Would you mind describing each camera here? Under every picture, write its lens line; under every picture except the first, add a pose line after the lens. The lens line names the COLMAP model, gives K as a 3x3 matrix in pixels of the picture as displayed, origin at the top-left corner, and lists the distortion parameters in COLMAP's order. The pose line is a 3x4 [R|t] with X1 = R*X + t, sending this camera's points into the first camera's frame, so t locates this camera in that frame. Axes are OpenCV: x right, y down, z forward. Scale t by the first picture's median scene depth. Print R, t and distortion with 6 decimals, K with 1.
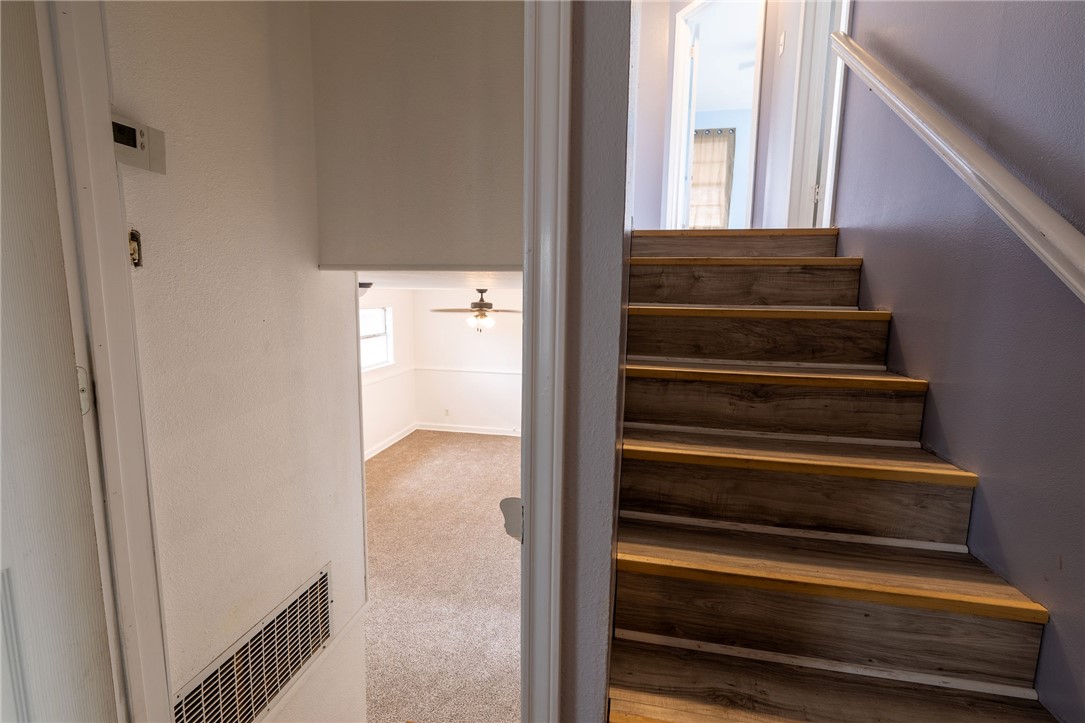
lens RADIAL K [[469.7, 0, 537.6], [0, 469.7, 358.0], [0, 0, 1]] dist [-0.003430, -0.000243]
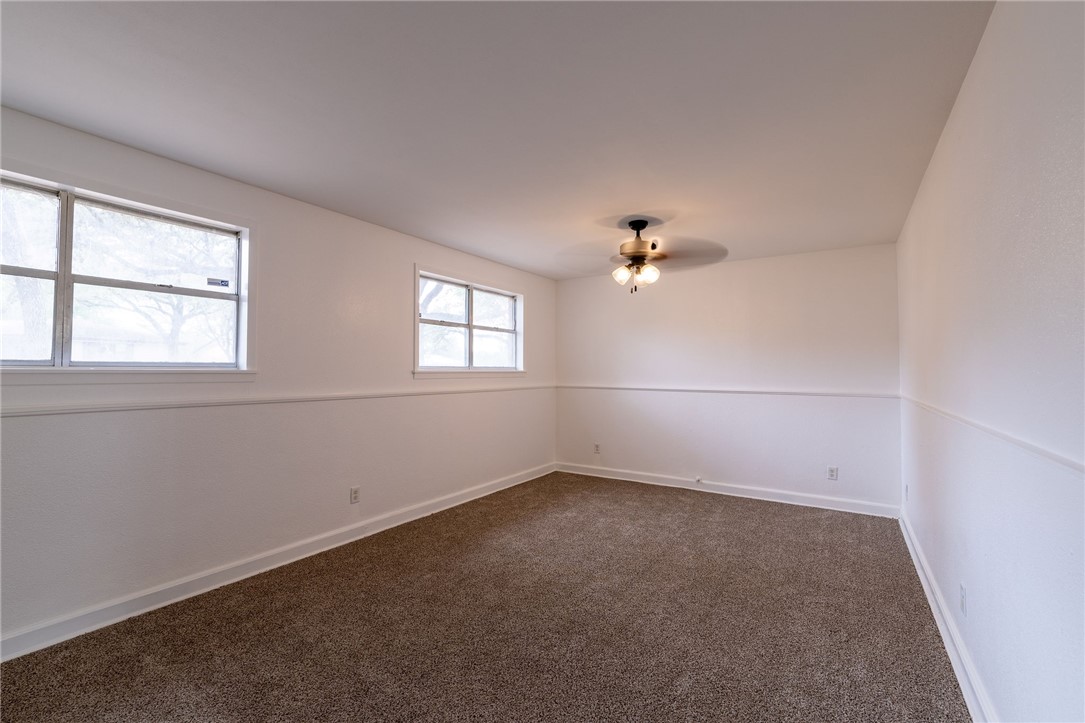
lens RADIAL K [[469.7, 0, 539.6], [0, 469.7, 356.4], [0, 0, 1]] dist [-0.003430, -0.000243]
pose [[0.929795, -0.018171, -0.367628, -0.015139], [-0.040846, 0.987518, -0.152117, 0.109804], [0.365803, 0.156454, 0.917448, 0.373238]]
